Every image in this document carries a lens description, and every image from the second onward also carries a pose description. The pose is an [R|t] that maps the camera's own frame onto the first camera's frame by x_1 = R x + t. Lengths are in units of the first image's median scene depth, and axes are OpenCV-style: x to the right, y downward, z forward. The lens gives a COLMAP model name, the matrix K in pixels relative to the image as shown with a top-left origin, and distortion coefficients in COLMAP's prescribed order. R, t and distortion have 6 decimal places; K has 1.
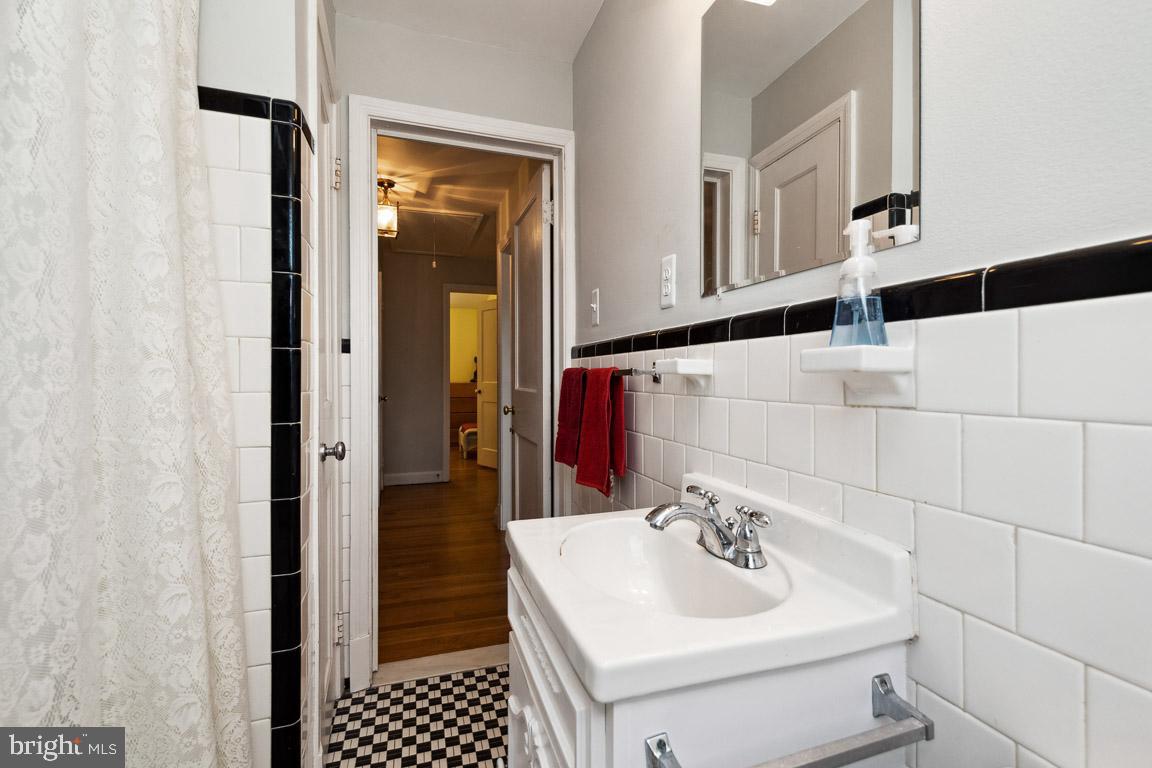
lens RADIAL K [[496.6, 0, 581.2], [0, 496.6, 383.3], [0, 0, 1]] dist [-0.010849, 0.000533]
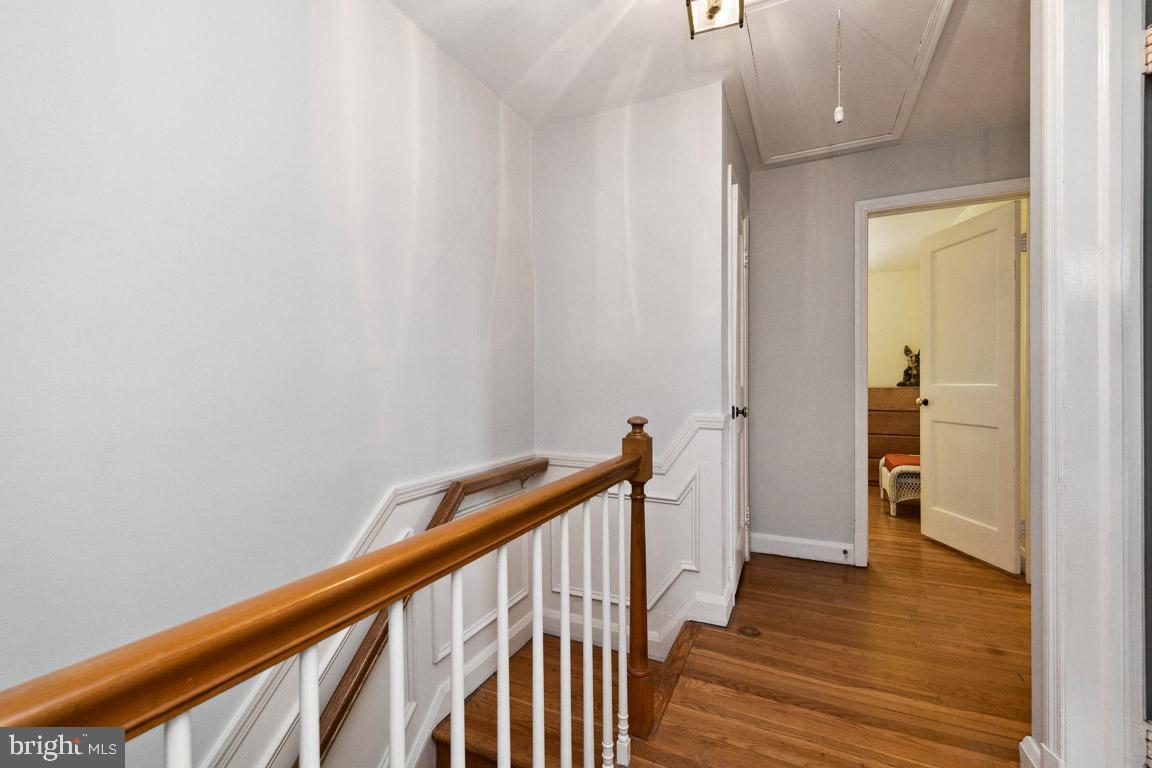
lens RADIAL K [[496.6, 0, 580.2], [0, 496.6, 383.1], [0, 0, 1]] dist [-0.010849, 0.000533]
pose [[0.724658, -0.002652, -0.689103, -0.105850], [0.004222, 0.999991, 0.000592, -0.006009], [0.689095, -0.003338, 0.724663, 0.344827]]
